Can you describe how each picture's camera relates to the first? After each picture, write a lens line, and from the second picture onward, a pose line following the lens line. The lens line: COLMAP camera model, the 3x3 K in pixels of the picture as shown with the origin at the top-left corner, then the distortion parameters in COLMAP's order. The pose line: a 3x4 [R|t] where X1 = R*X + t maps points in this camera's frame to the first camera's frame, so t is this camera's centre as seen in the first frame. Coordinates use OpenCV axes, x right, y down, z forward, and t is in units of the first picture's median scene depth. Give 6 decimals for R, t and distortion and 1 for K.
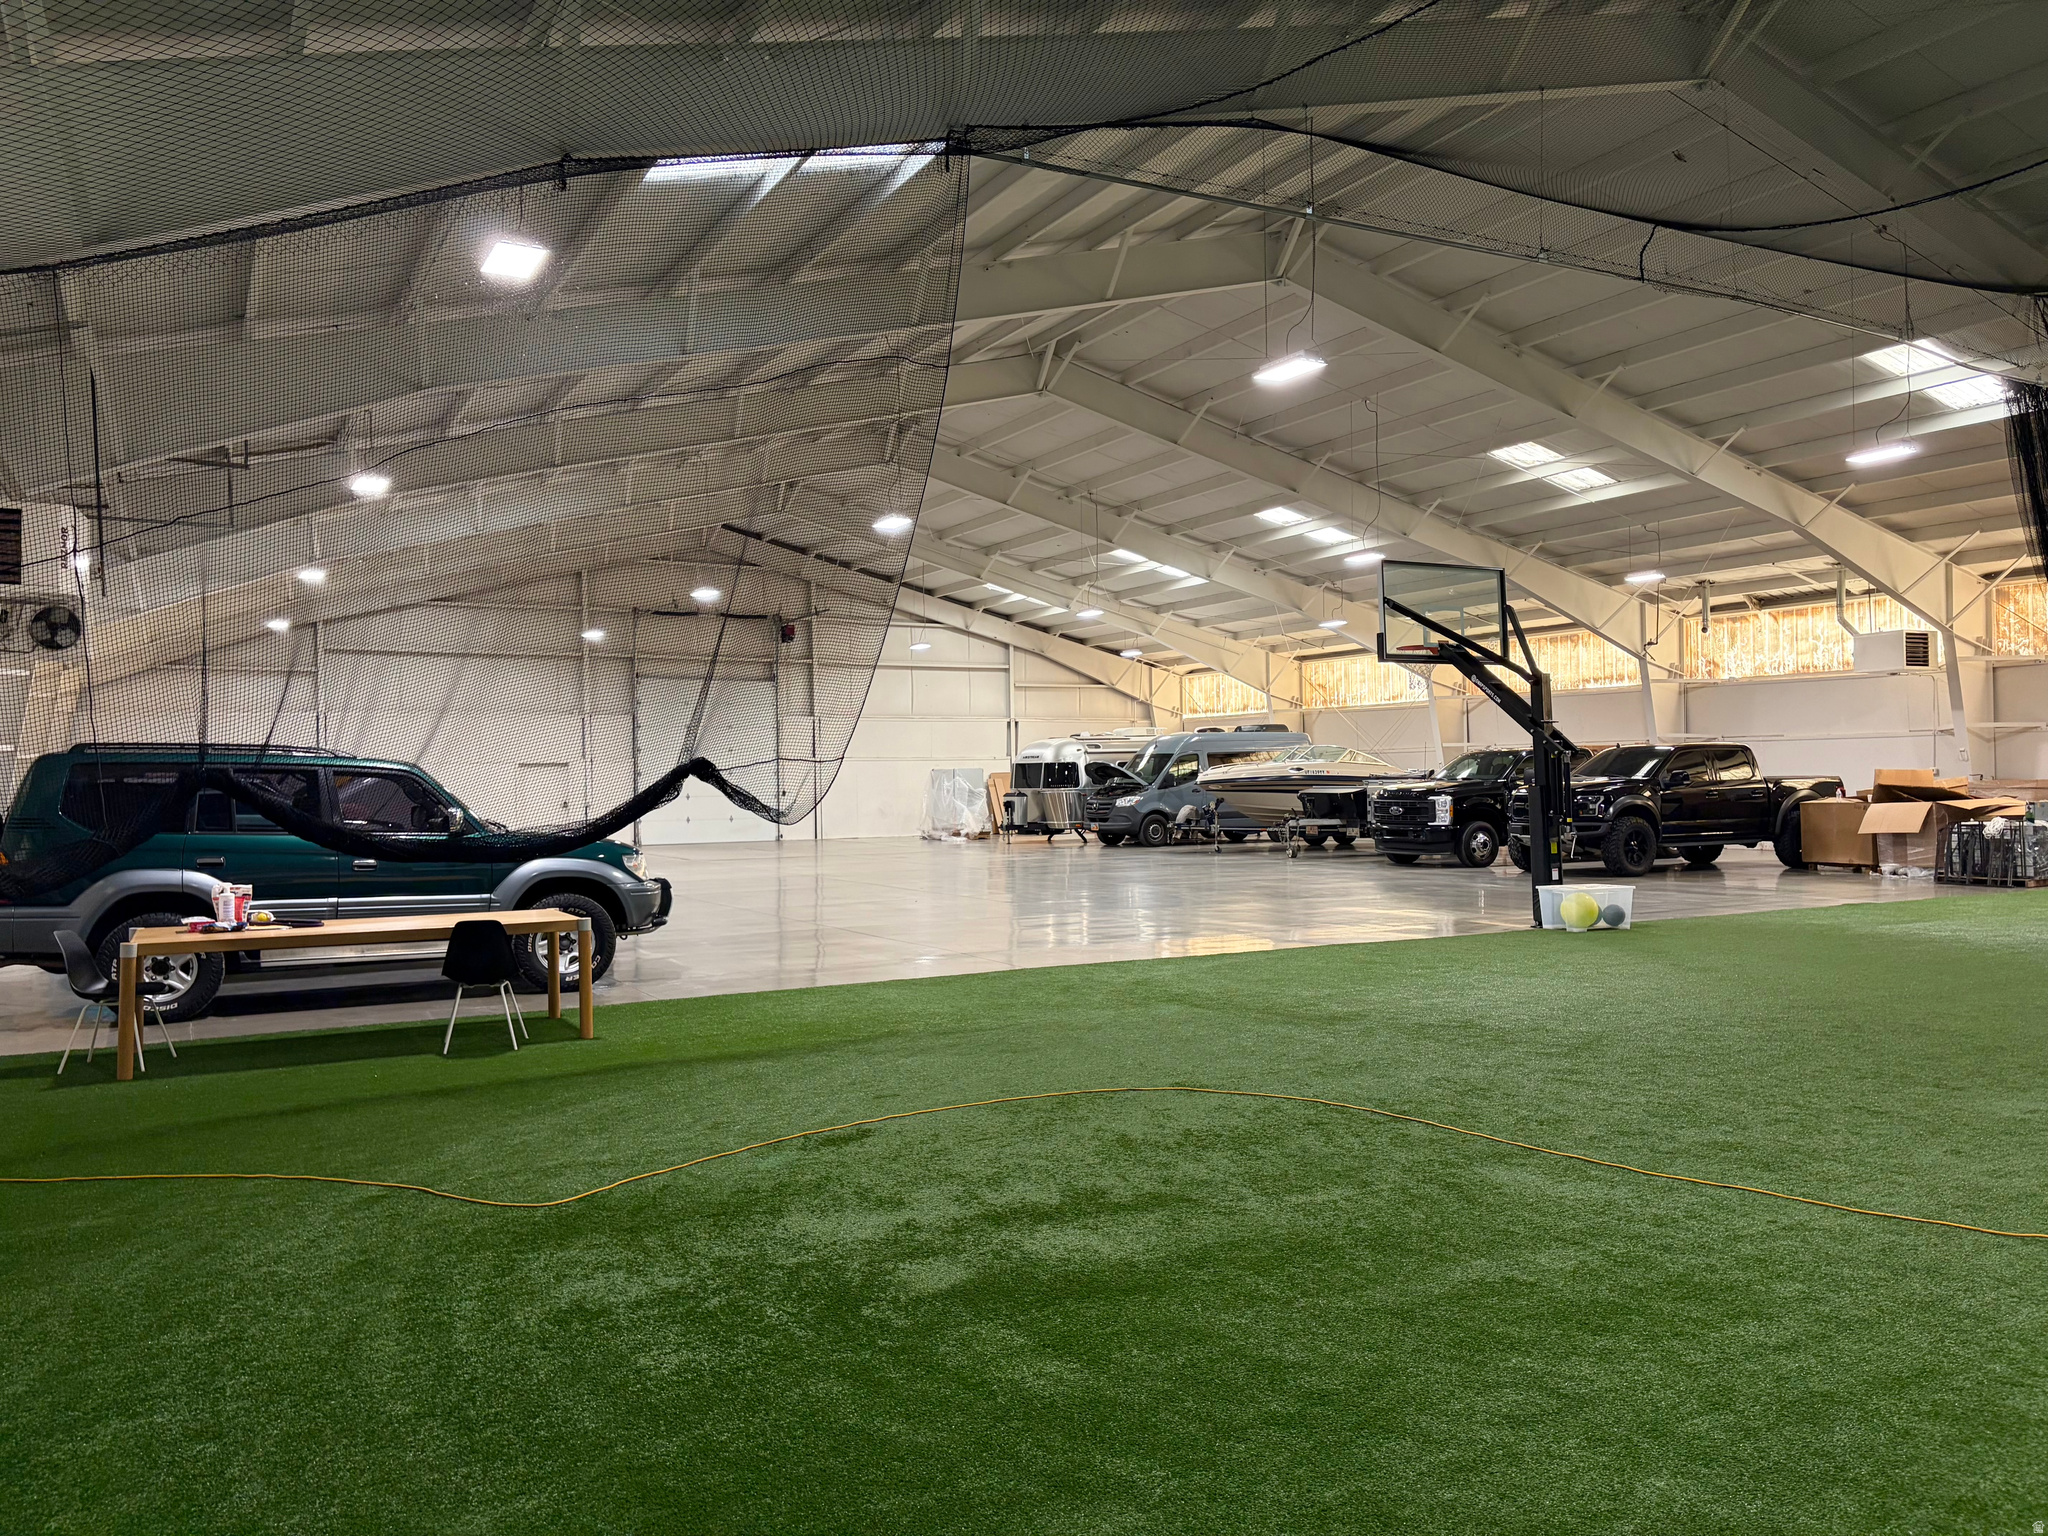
lens RADIAL K [[1535.4, 0, 1024.0], [0, 1535.4, 768.0], [0, 0, 1]] dist [0.053014, -0.054541]
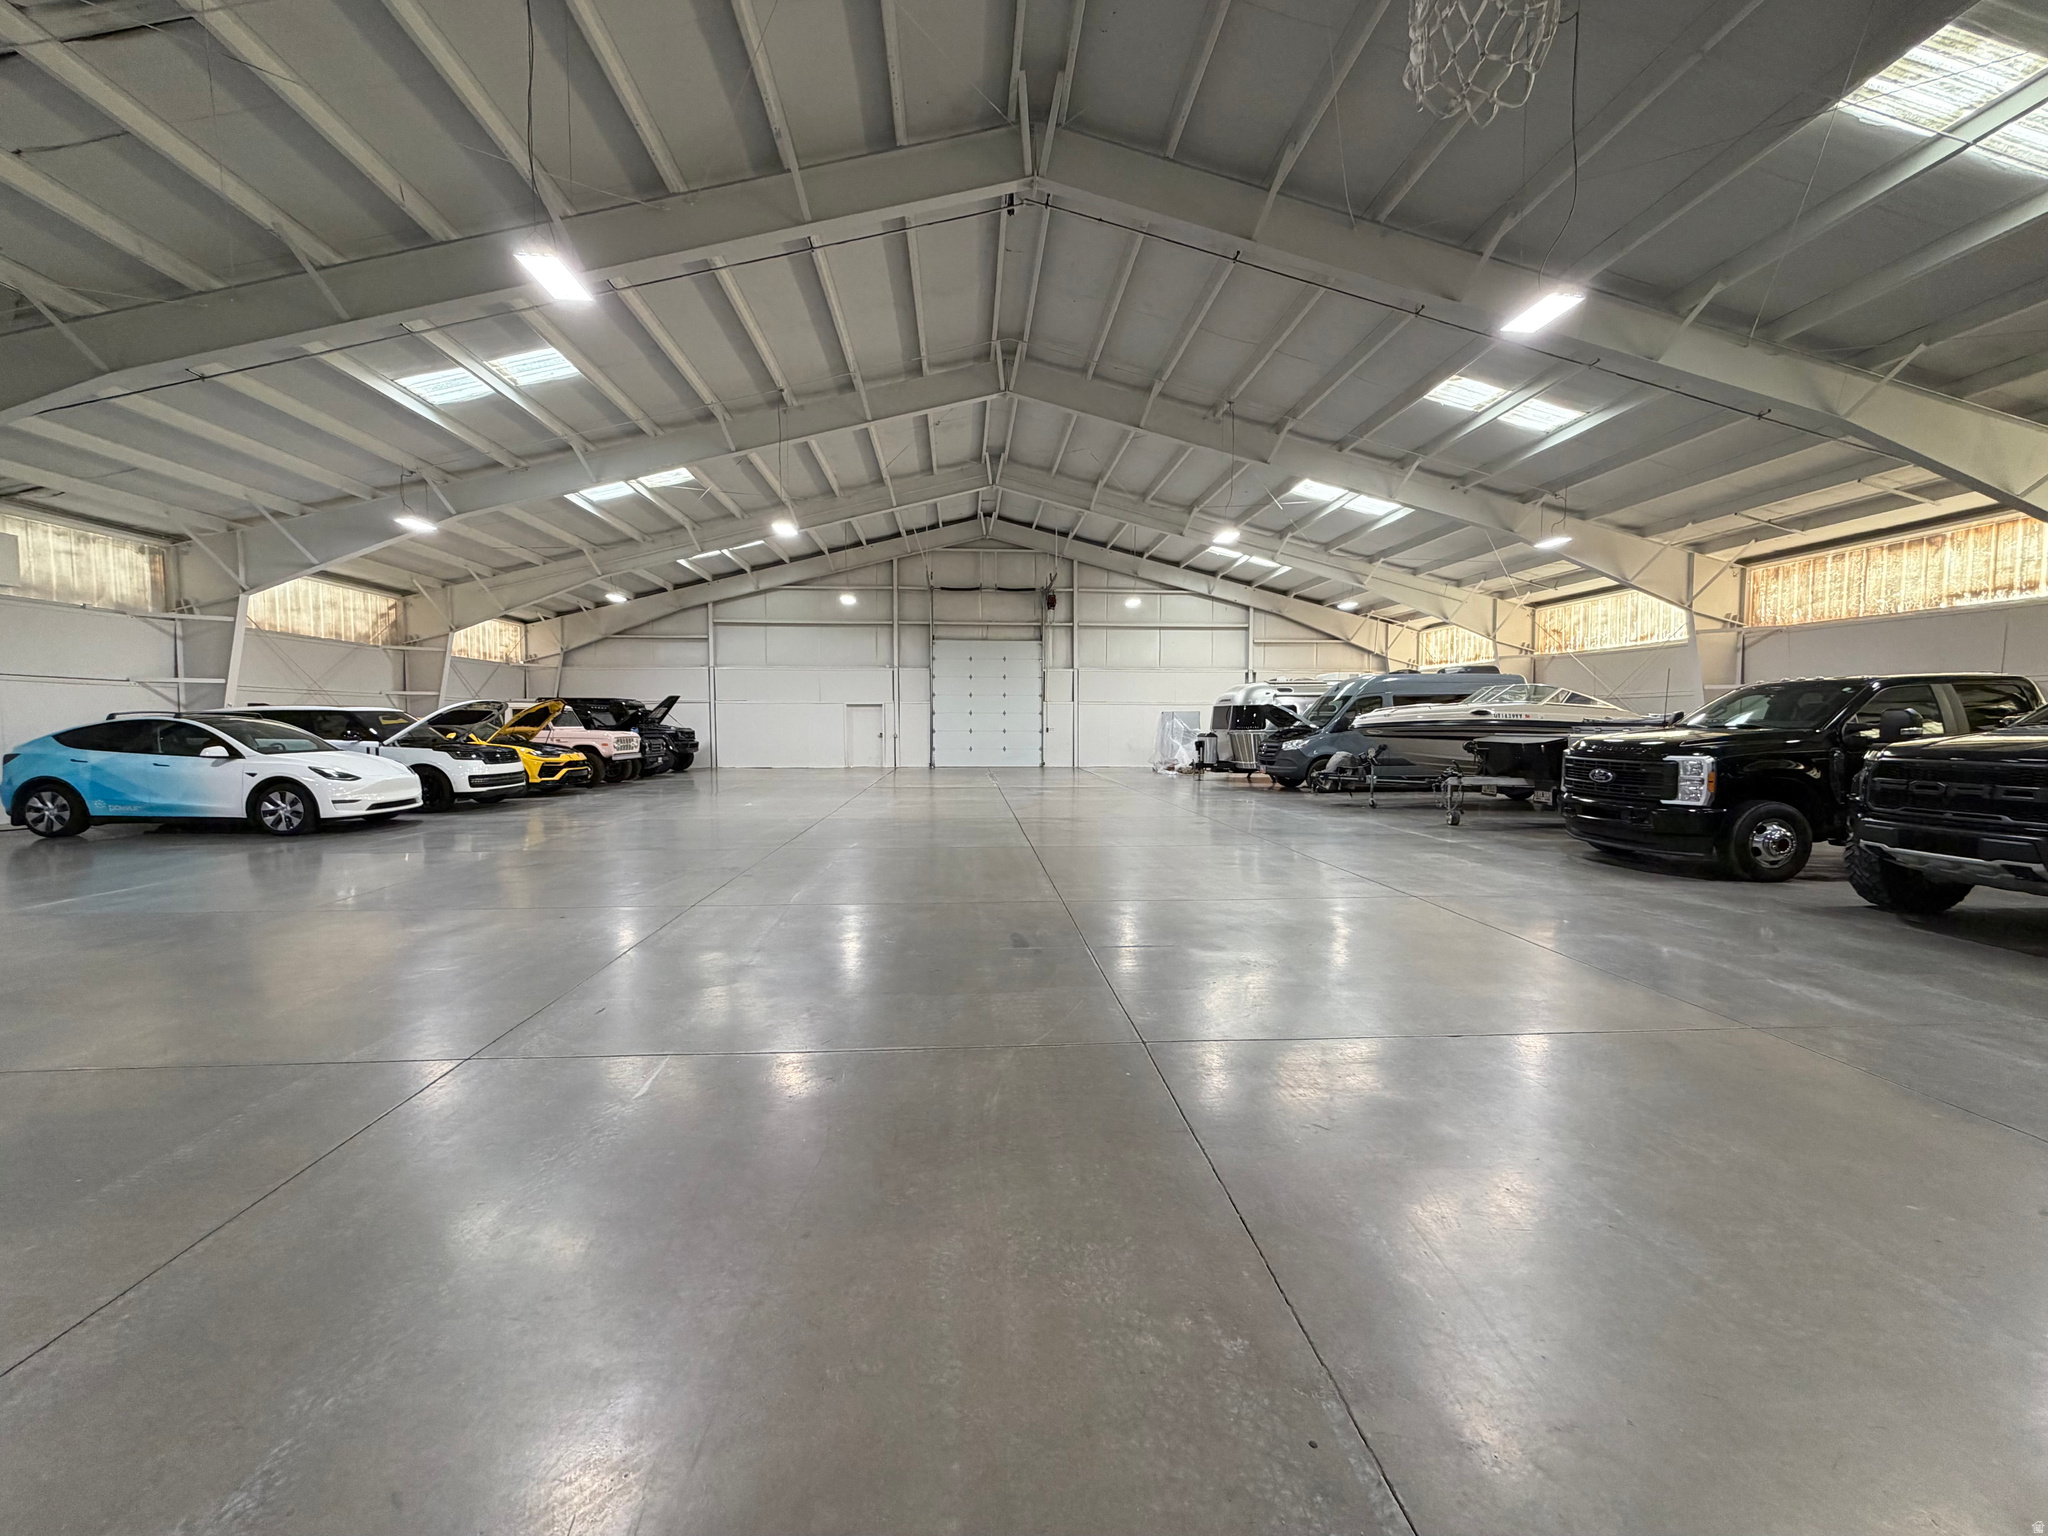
lens RADIAL K [[816.1, 0, 1024.0], [0, 816.1, 768.0], [0, 0, 1]] dist [-0.000144, 0.000593]
pose [[0.908416, 0.037294, -0.416400, 0.148191], [-0.010355, 0.997715, 0.066767, 0.004240], [0.417939, -0.056340, 0.906726, 0.535423]]
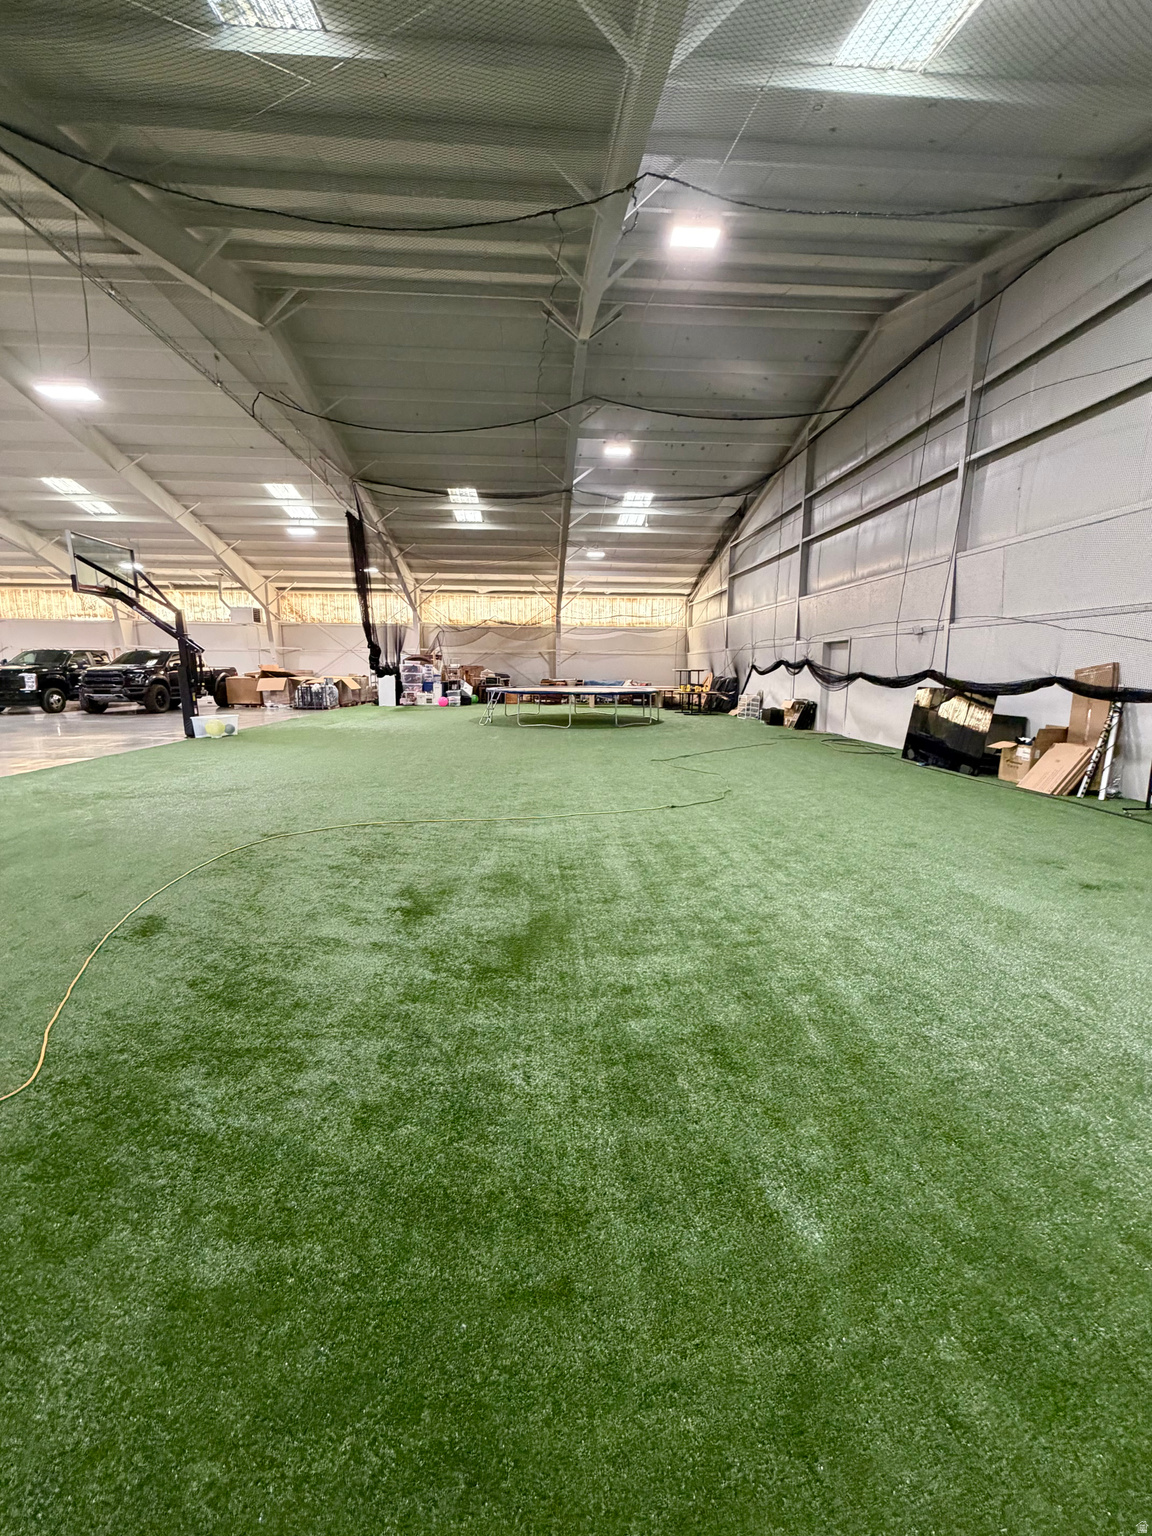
lens RADIAL K [[612.1, 0, 571.3], [0, 612.1, 764.4], [0, 0, 1]] dist [-0.000144, 0.000593]
pose [[0.428289, -0.120917, 0.895515, -0.091781], [-0.020042, 0.989492, 0.143191, 0.006788], [-0.903419, -0.079275, 0.421365, 0.110902]]
